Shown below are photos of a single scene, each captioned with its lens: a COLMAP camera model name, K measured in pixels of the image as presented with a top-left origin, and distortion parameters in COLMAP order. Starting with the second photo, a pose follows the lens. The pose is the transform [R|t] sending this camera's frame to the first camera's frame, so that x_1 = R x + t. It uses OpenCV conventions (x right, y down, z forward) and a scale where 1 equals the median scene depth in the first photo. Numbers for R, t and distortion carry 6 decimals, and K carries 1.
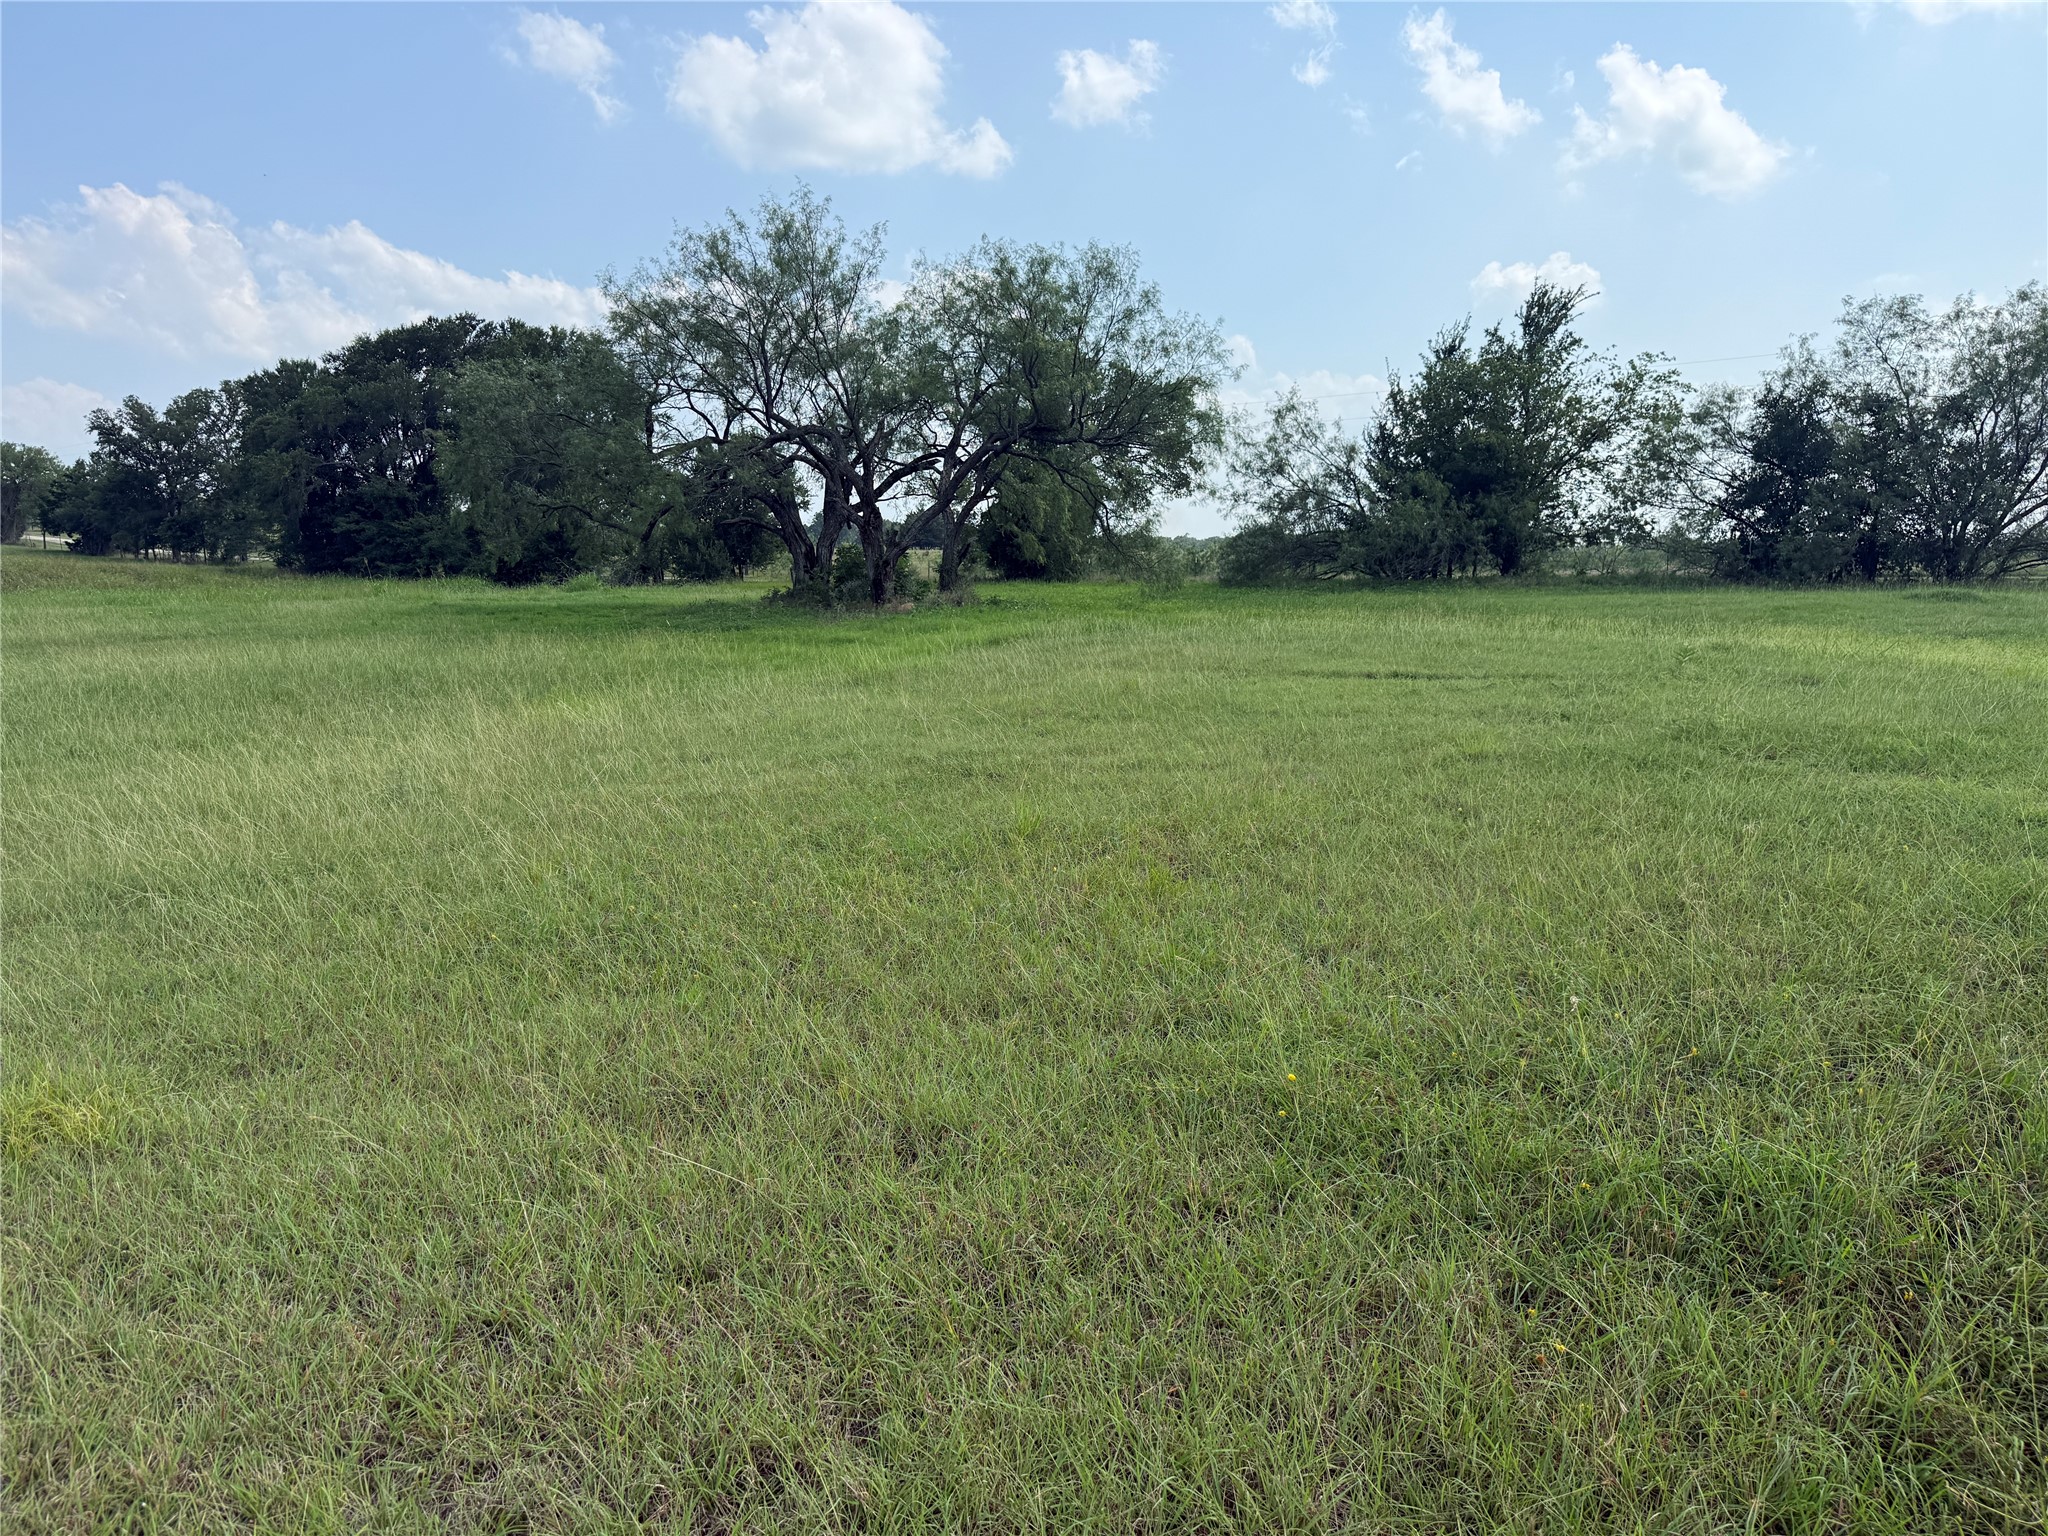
lens RADIAL K [[1435.6, 0, 1025.3], [0, 1435.6, 776.7], [0, 0, 1]] dist [0.069803, -0.085605]
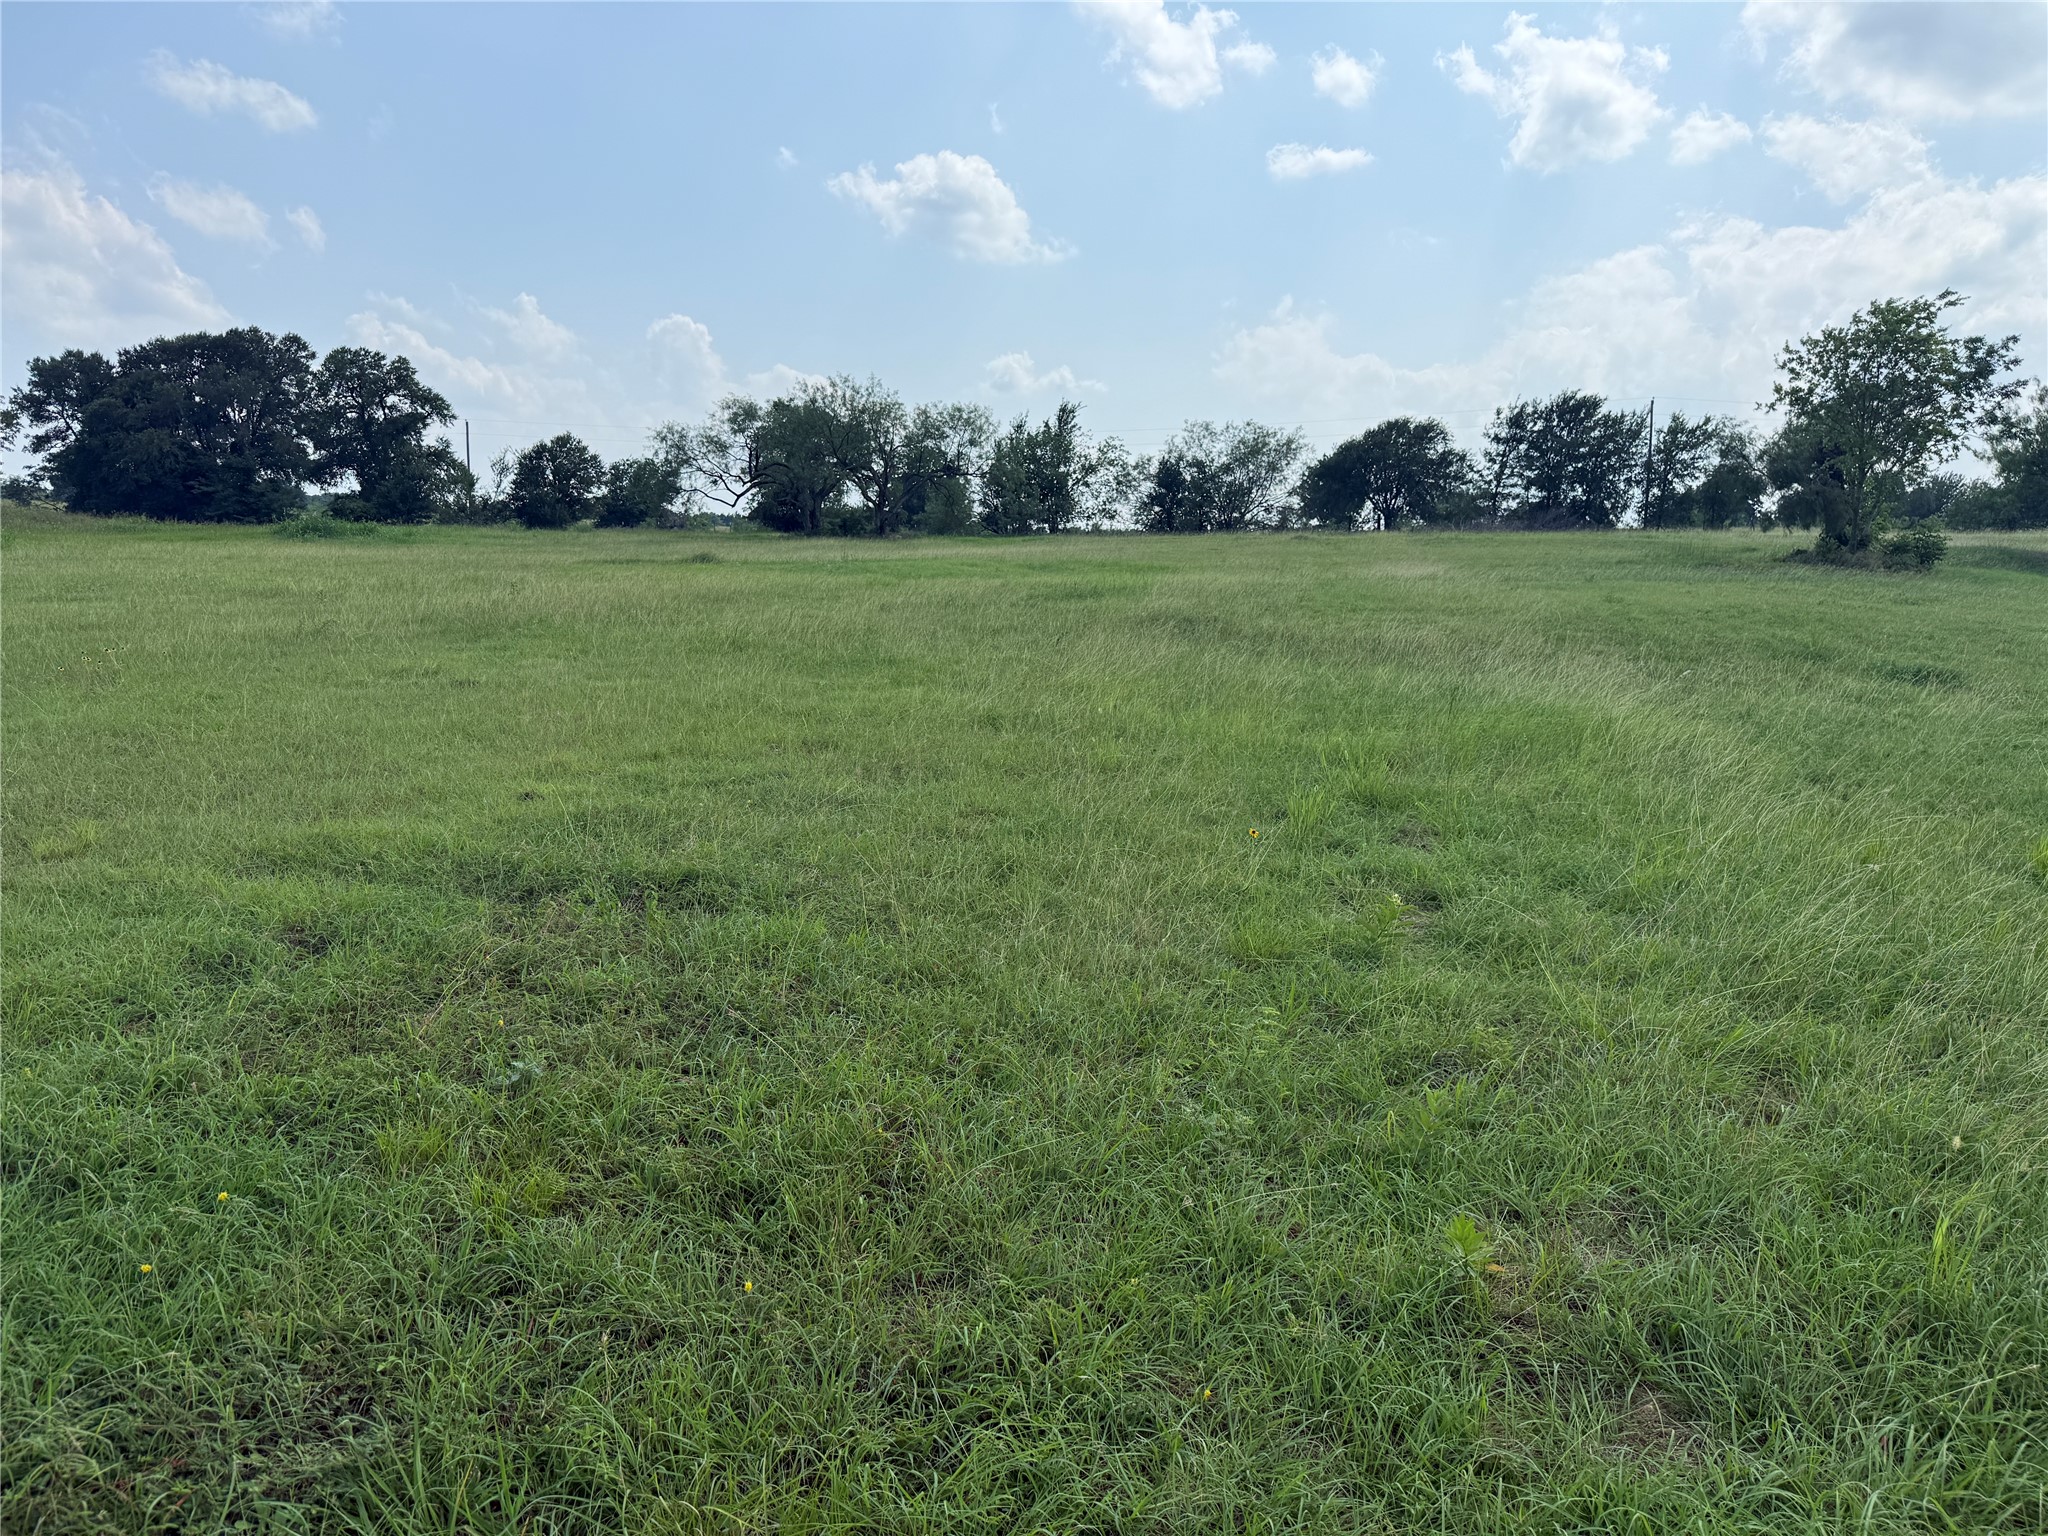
lens RADIAL K [[1435.6, 0, 1023.6], [0, 1435.6, 780.9], [0, 0, 1]] dist [0.069803, -0.085605]
pose [[0.899874, -0.060507, 0.431931, -0.565285], [0.051968, 0.998150, 0.031556, 0.136695], [-0.433042, -0.005950, 0.901354, -0.788841]]
